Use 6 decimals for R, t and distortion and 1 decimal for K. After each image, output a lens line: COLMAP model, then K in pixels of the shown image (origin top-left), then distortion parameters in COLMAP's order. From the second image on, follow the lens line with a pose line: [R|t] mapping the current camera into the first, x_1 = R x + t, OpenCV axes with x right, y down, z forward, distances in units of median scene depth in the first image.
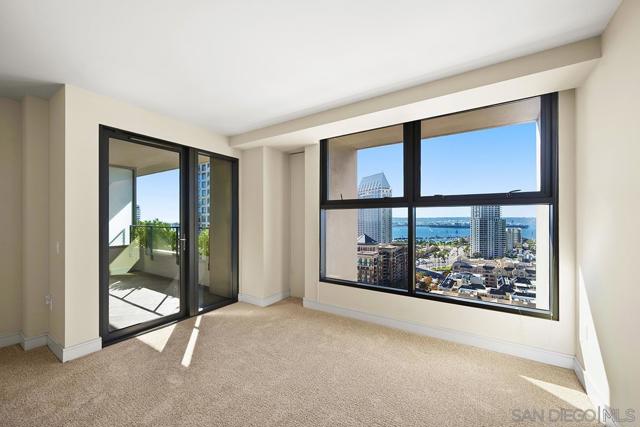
lens RADIAL K [[257.3, 0, 316.0], [0, 257.3, 218.6], [0, 0, 1]] dist [0.000022, -0.000112]
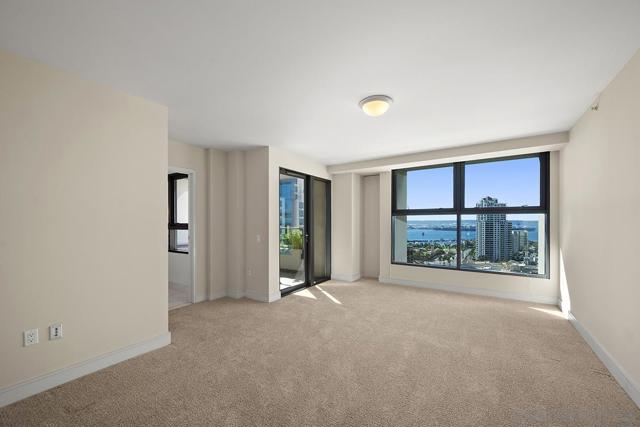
lens RADIAL K [[257.3, 0, 315.5], [0, 257.3, 222.0], [0, 0, 1]] dist [0.000022, -0.000112]
pose [[0.999879, -0.001355, -0.015468, -0.482373], [0.001375, 0.999998, 0.001280, -0.002617], [0.015466, -0.001302, 0.999880, -0.596797]]
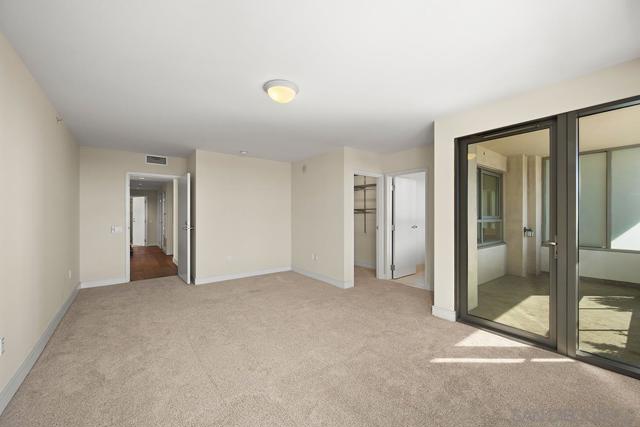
lens RADIAL K [[257.3, 0, 321.1], [0, 257.3, 212.3], [0, 0, 1]] dist [0.000022, -0.000112]
pose [[-0.329235, 0.000056, -0.944248, 0.450669], [0.004910, 0.999987, -0.001653, -0.012812], [0.944235, -0.005180, -0.329231, 0.680653]]
